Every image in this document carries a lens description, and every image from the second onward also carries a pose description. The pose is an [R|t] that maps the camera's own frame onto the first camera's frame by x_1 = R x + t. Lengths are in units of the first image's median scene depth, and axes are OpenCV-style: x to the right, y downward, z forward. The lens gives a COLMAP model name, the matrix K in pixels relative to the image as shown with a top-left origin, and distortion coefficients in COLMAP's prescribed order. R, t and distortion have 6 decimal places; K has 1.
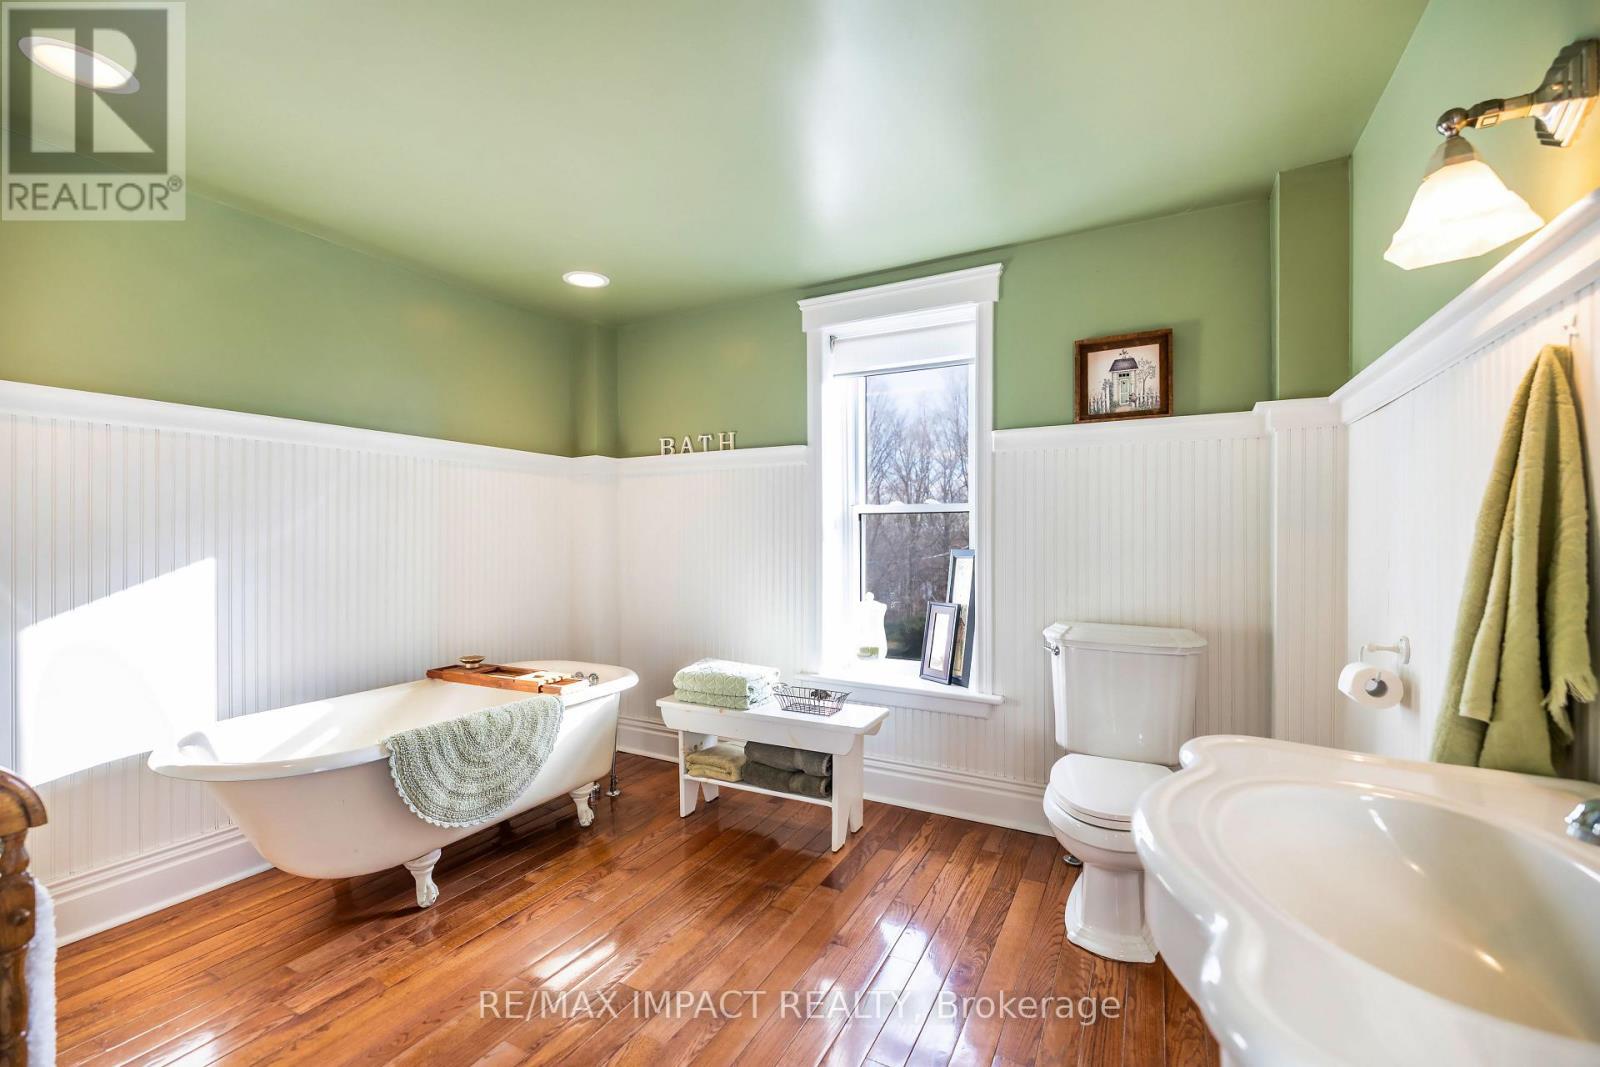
lens RADIAL K [[686.2, 0, 801.2], [0, 686.2, 537.8], [0, 0, 1]] dist [-0.001820, -0.000098]
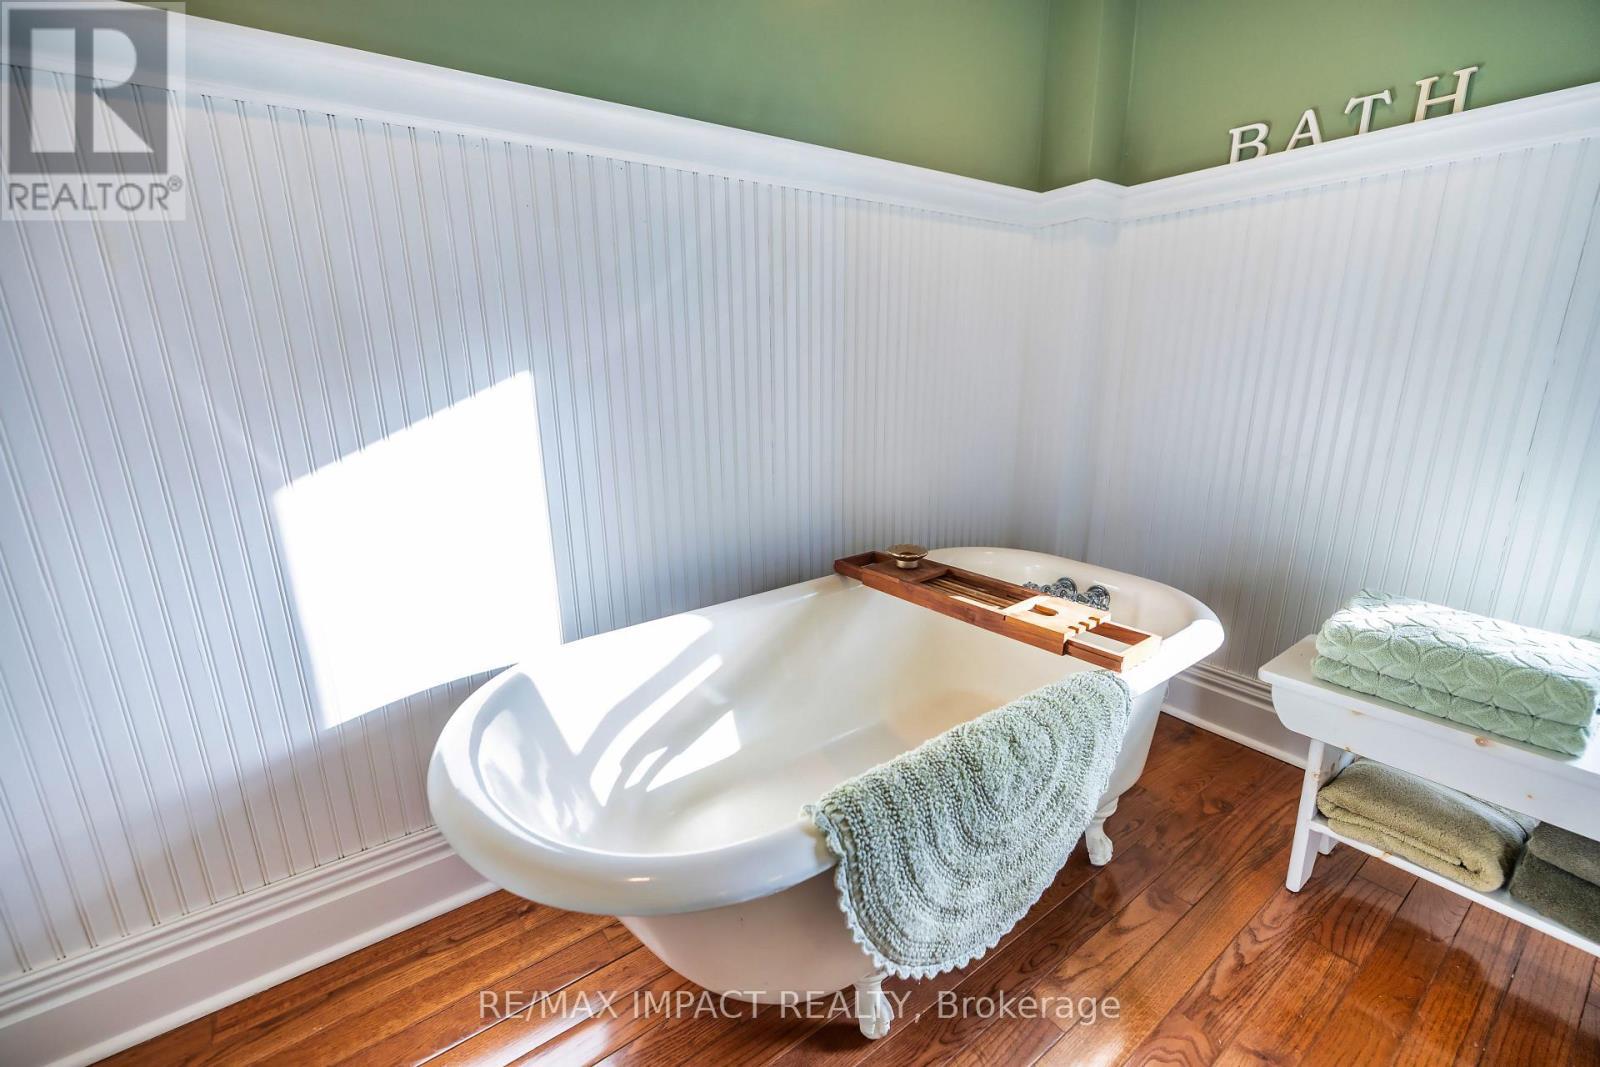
lens RADIAL K [[686.2, 0, 798.0], [0, 686.2, 543.9], [0, 0, 1]] dist [-0.001820, -0.000098]
pose [[0.895742, 0.101494, -0.432833, -0.318591], [0.014423, 0.966445, 0.256468, 0.020089], [0.444340, -0.235972, 0.864222, 0.470082]]
